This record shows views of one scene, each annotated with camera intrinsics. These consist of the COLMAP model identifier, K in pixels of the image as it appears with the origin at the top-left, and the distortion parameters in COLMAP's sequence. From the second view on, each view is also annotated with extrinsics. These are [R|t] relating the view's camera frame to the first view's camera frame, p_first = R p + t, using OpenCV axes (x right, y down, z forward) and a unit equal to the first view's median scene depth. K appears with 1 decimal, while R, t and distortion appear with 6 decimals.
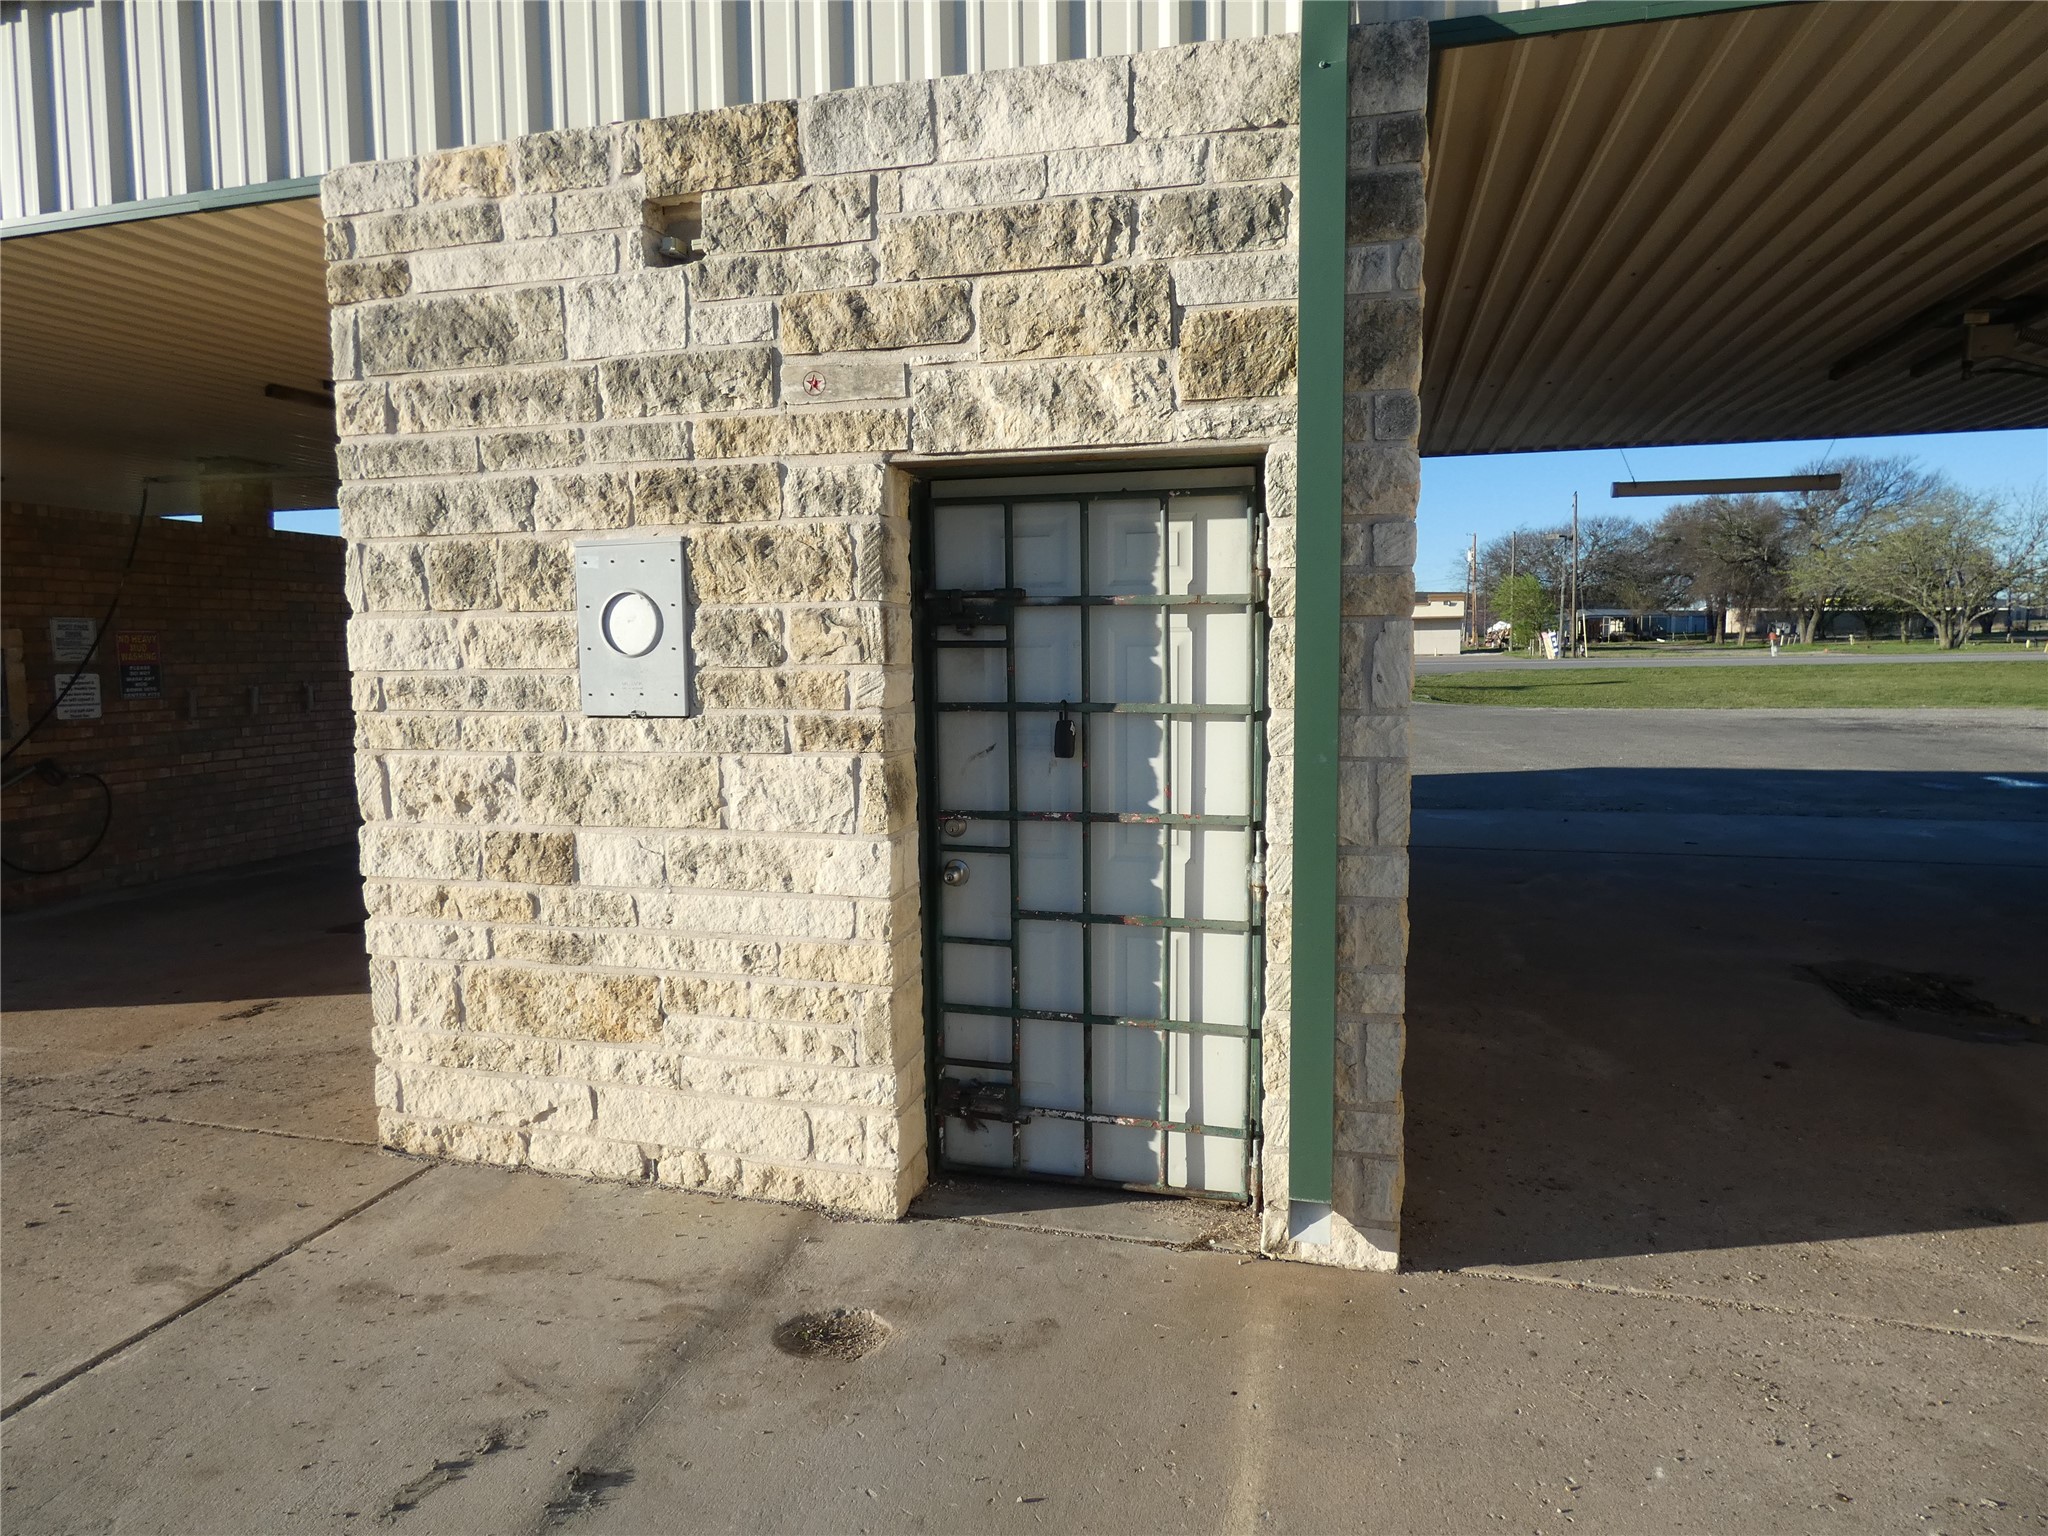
lens RADIAL K [[1241.0, 0, 1025.7], [0, 1241.0, 765.3], [0, 0, 1]] dist [0.018011, -0.001567]
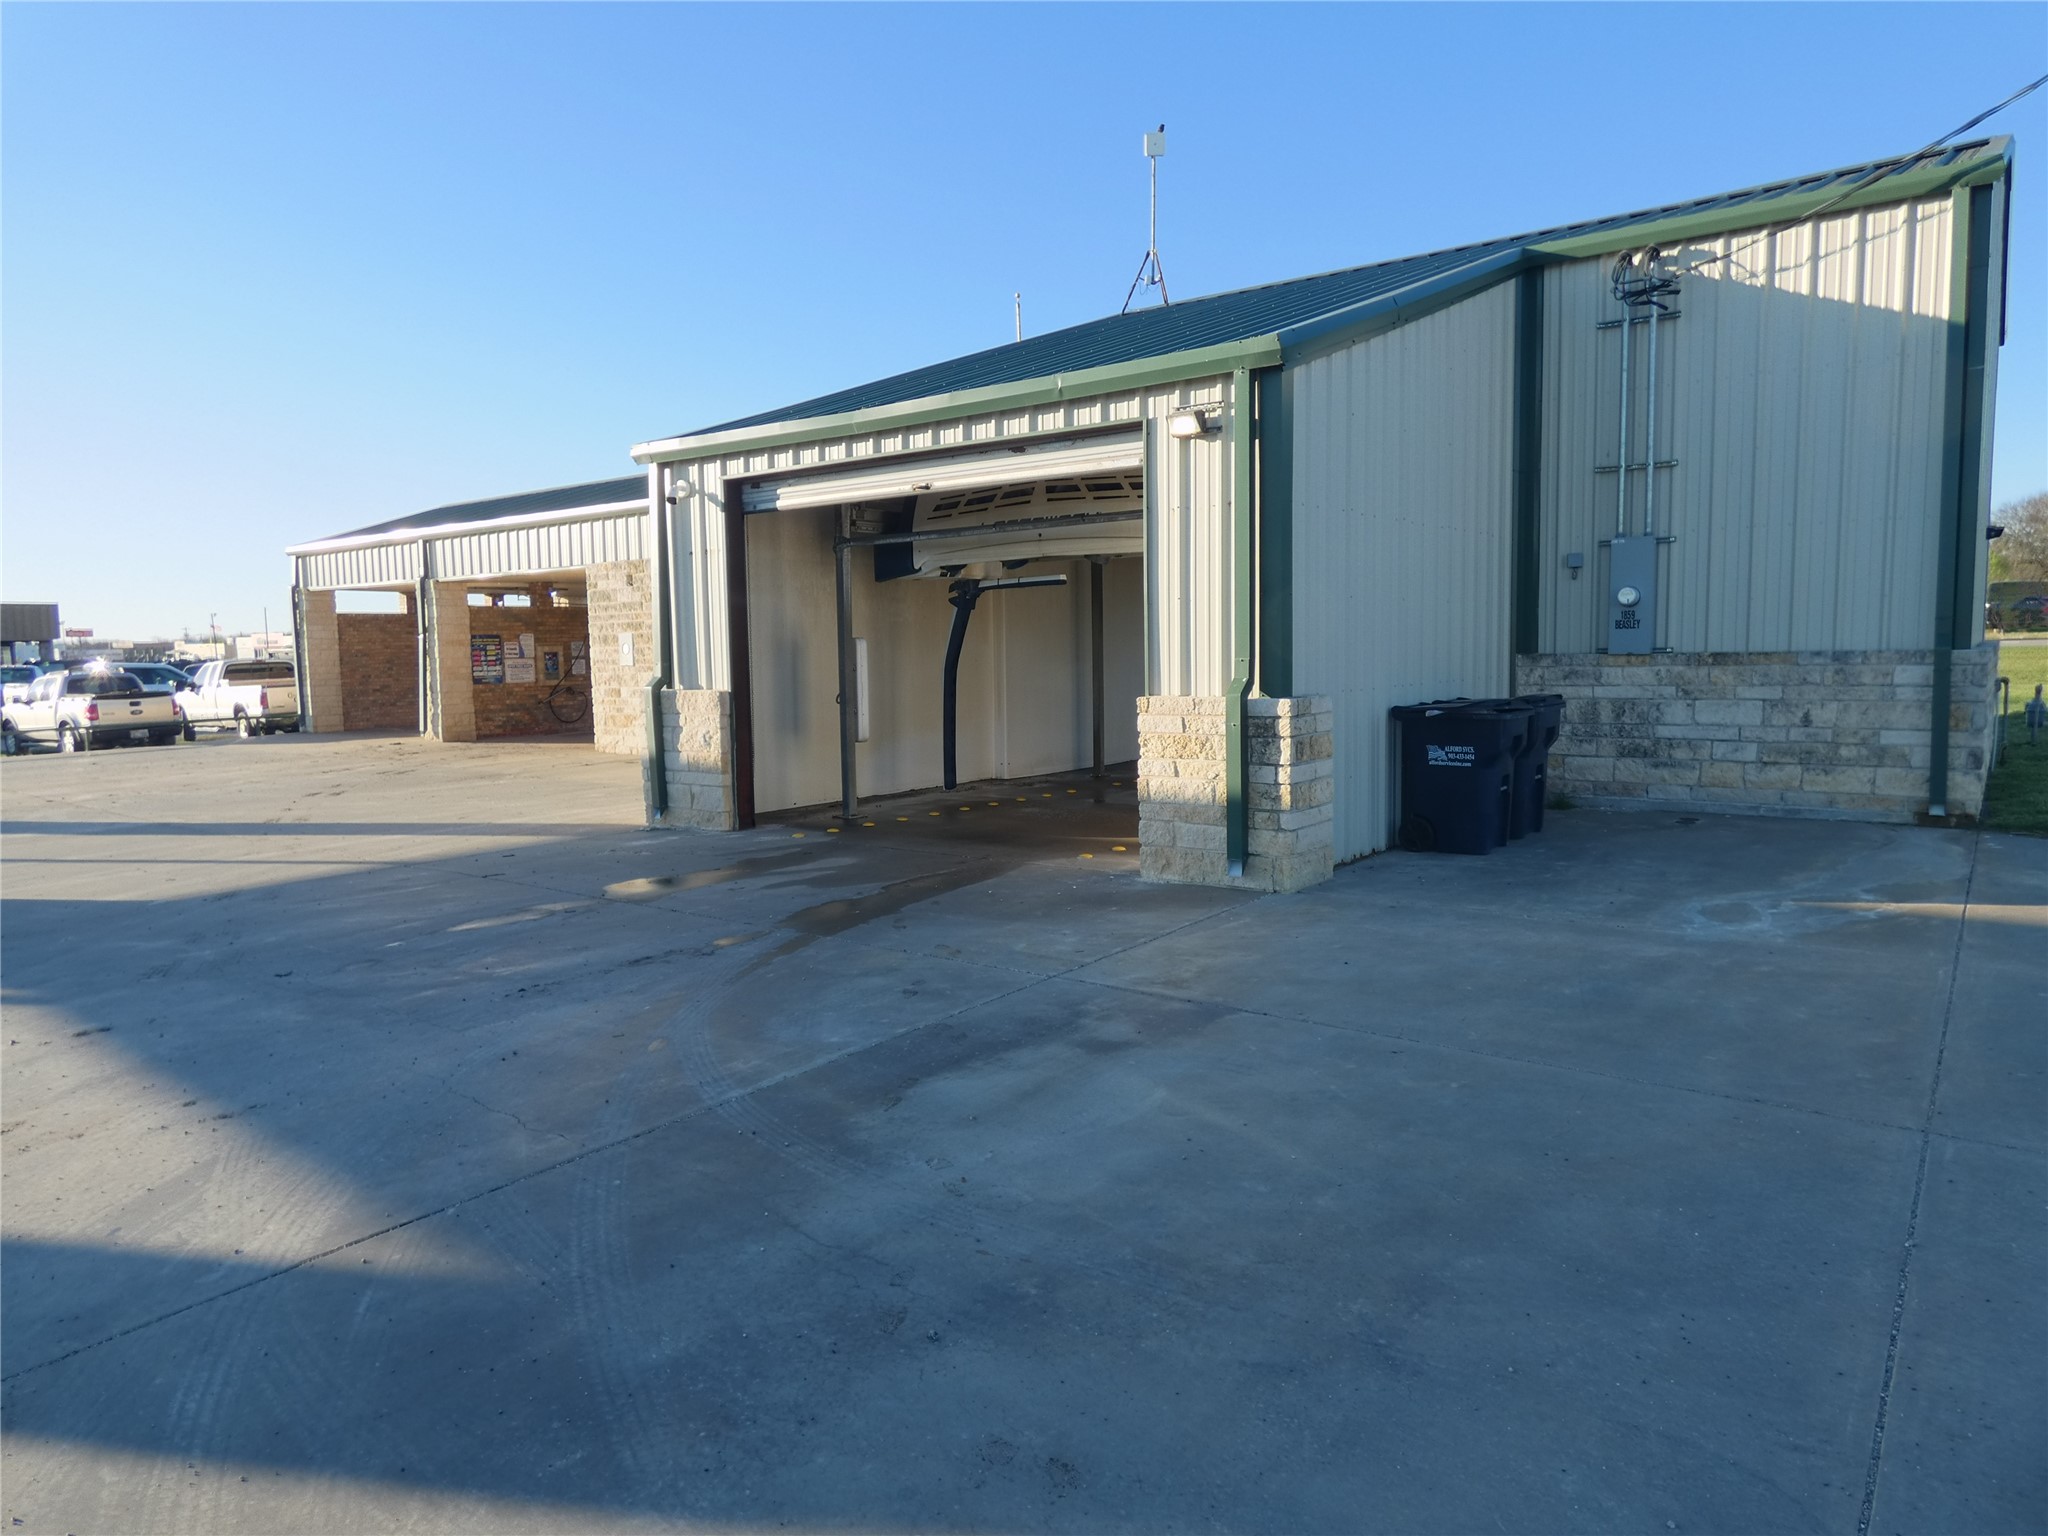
lens RADIAL K [[1249.2, 0, 1023.9], [0, 1249.2, 761.6], [0, 0, 1]] dist [-0.002437, -0.000137]
pose [[0.925989, 0.031811, -0.376207, 3.337461], [-0.030284, 0.999492, 0.009973, 0.269567], [0.376333, 0.002158, 0.926482, -3.386215]]
